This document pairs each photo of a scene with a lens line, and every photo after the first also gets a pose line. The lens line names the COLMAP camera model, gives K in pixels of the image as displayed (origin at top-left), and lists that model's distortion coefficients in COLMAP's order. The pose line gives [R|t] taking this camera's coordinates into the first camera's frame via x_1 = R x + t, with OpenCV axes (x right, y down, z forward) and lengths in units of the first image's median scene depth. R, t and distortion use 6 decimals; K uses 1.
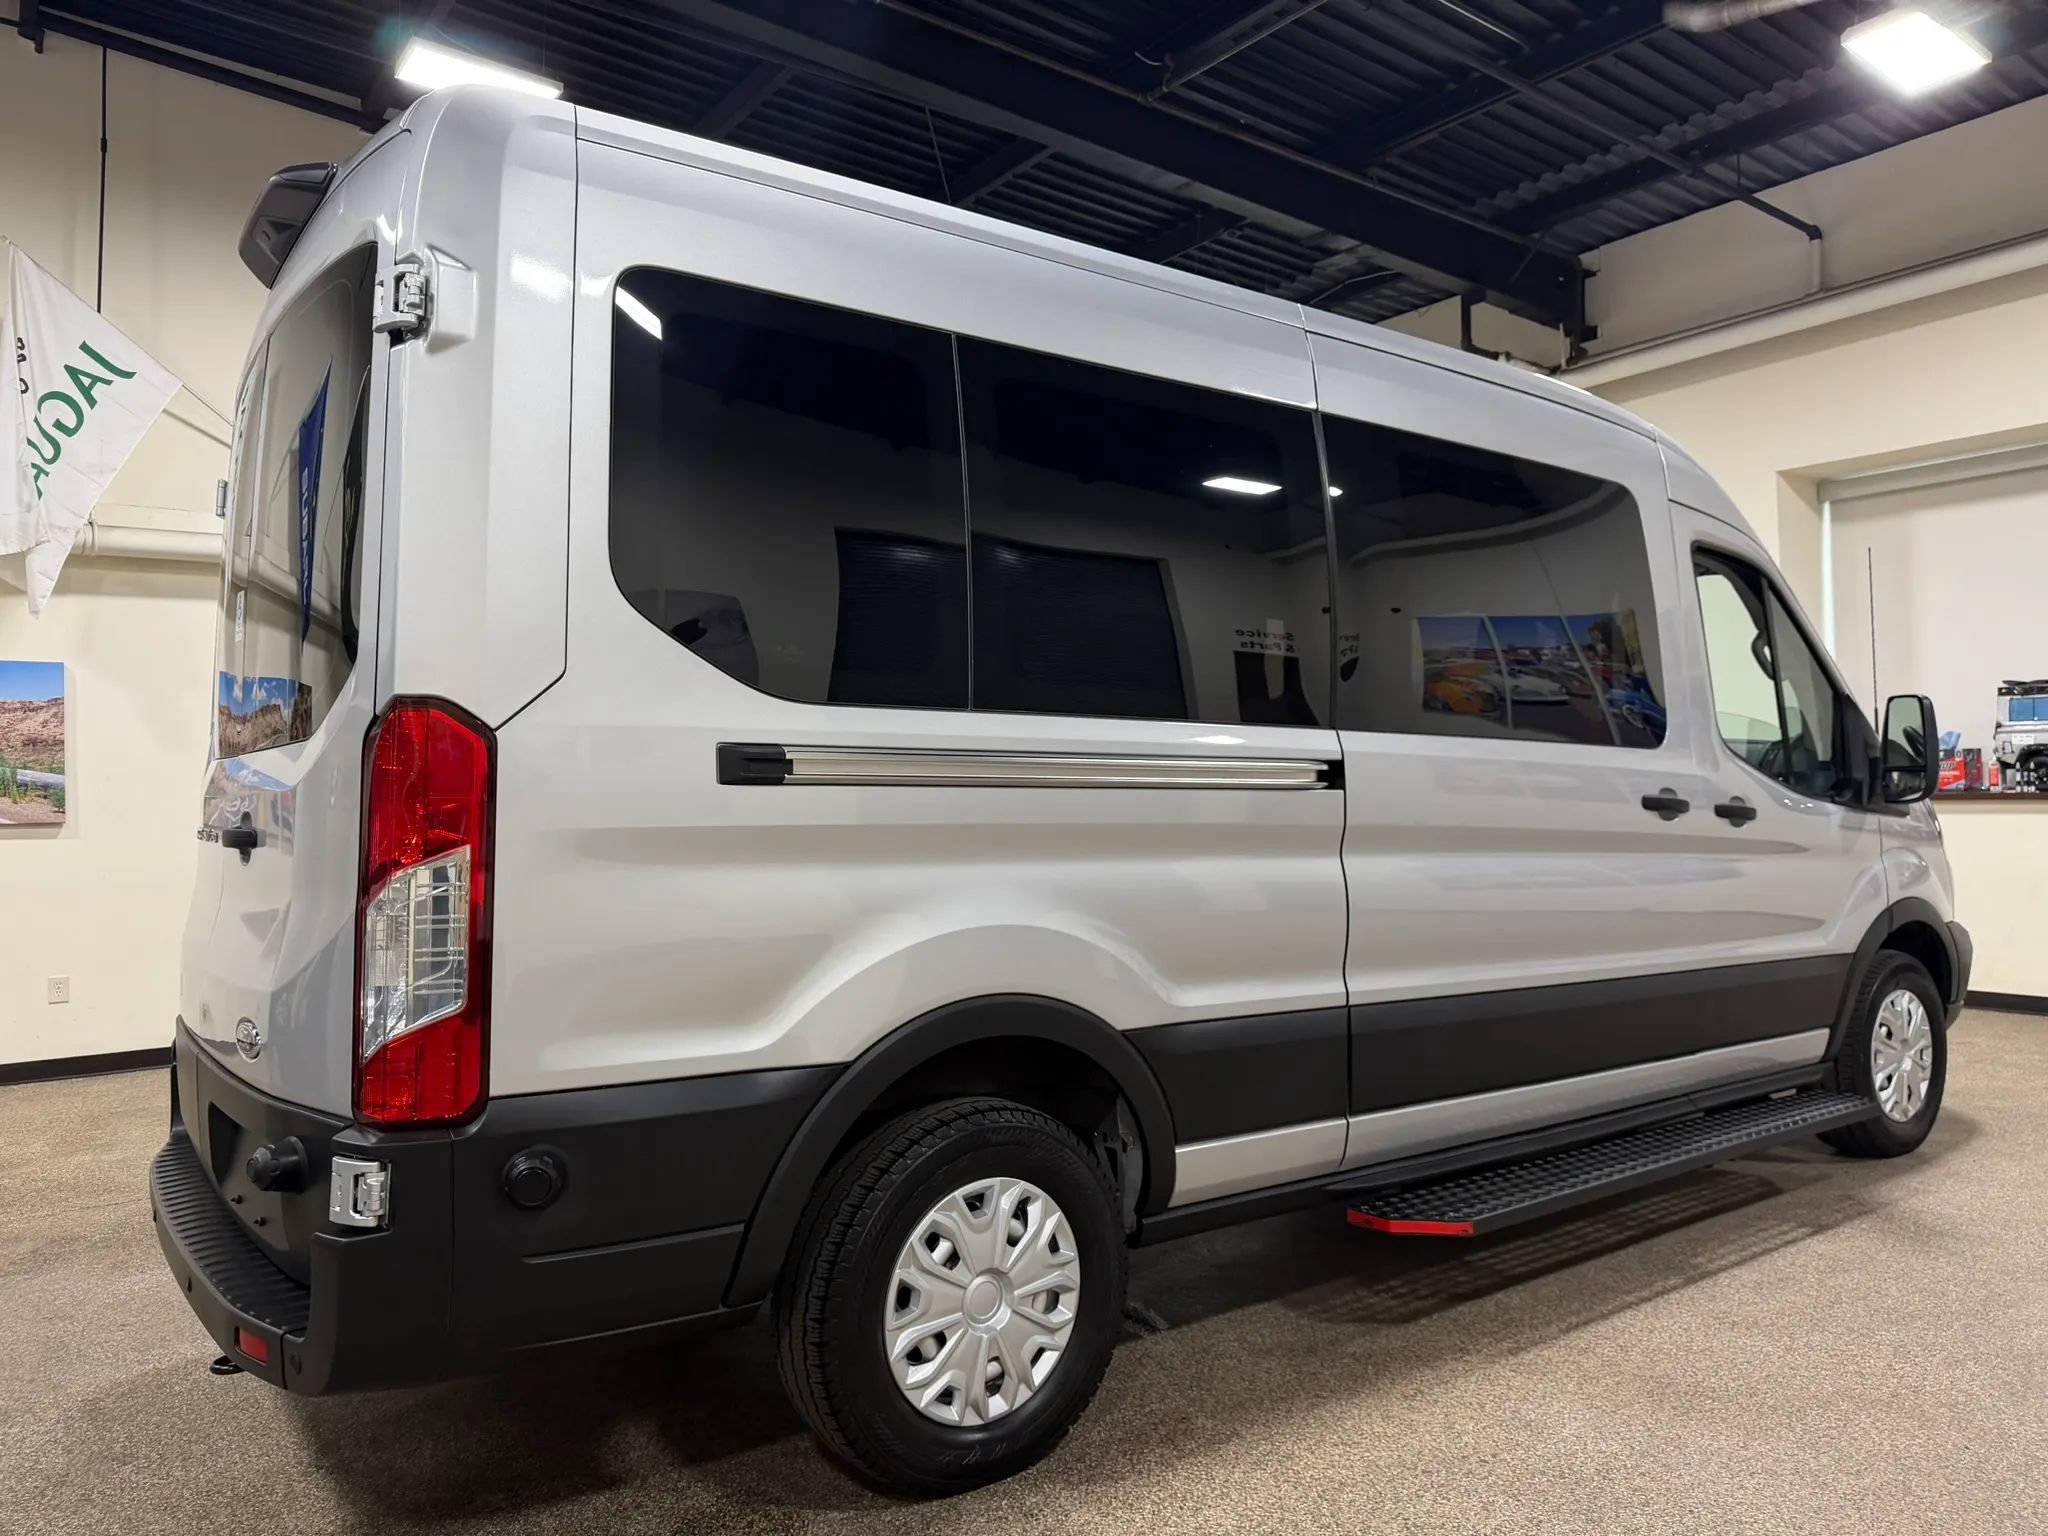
lens RADIAL K [[1459.4, 0, 1025.4], [0, 1459.4, 756.3], [0, 0, 1]] dist [-0.002114, -0.000861]
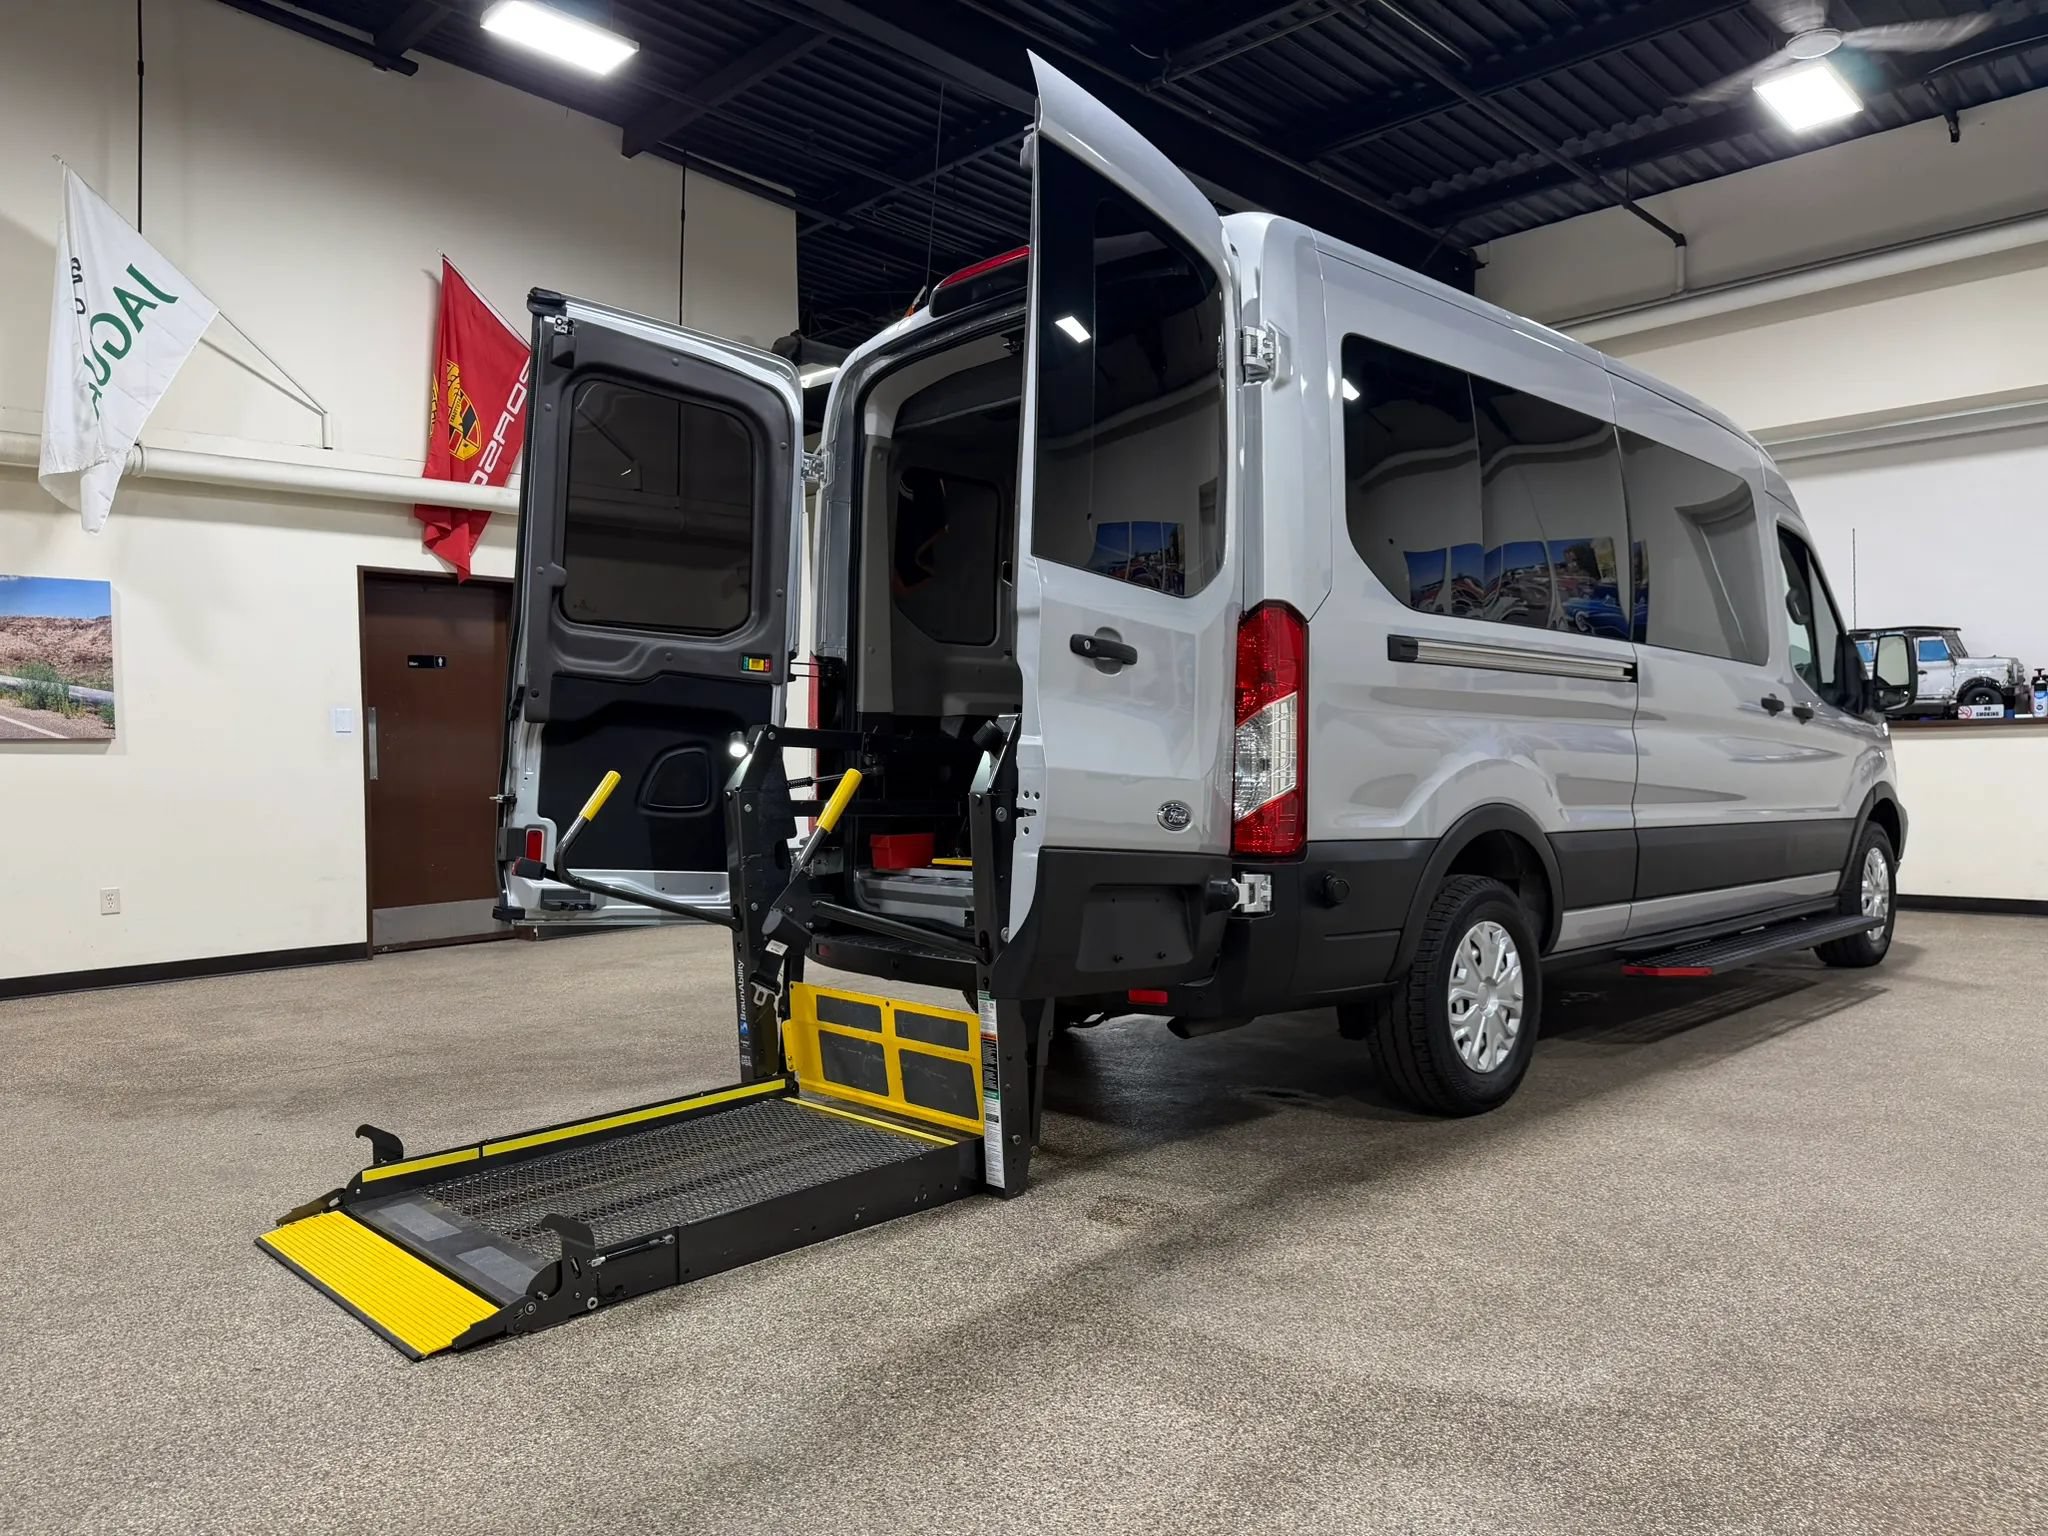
lens RADIAL K [[1459.5, 0, 1009.0], [0, 1459.5, 769.9], [0, 0, 1]] dist [-0.000632, -0.004644]
pose [[0.990105, 0.000363, 0.140326, -0.258979], [-0.005034, 0.999445, 0.032930, 0.043886], [-0.140236, -0.033311, 0.989558, -0.145922]]
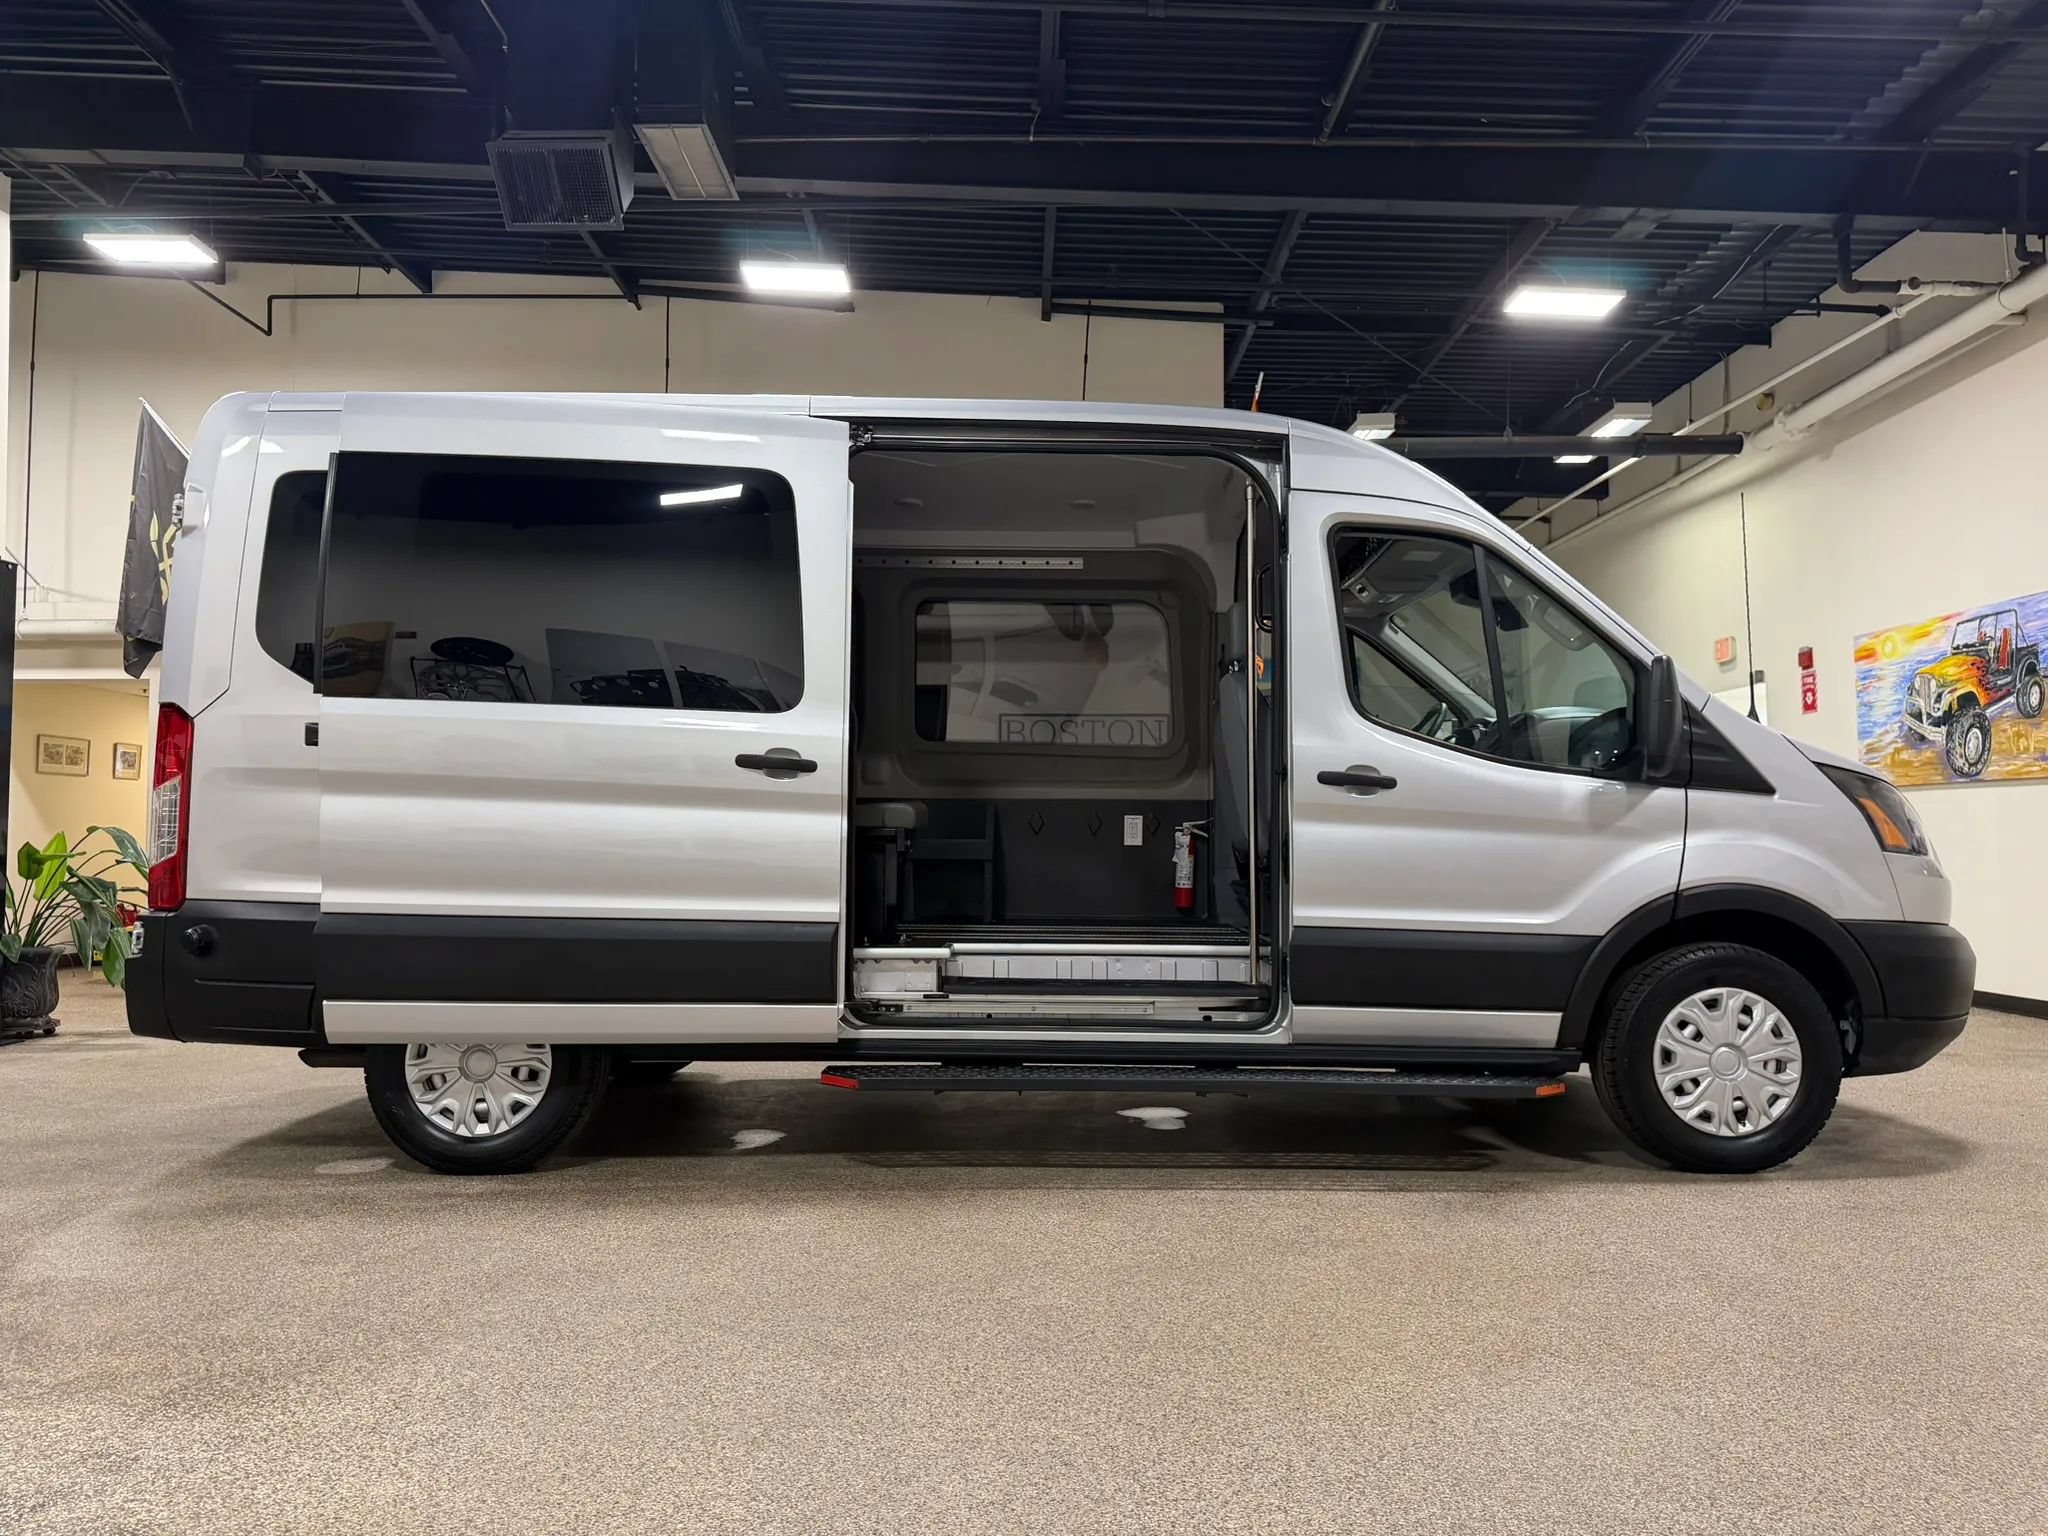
lens RADIAL K [[1431.1, 0, 1018.0], [0, 1431.1, 782.7], [0, 0, 1]] dist [0.031561, -0.031404]
pose [[0.802597, -0.008557, -0.596460, 0.790958], [0.003407, 0.999947, -0.009760, 0.043177], [0.596512, 0.005801, 0.802583, 0.036234]]
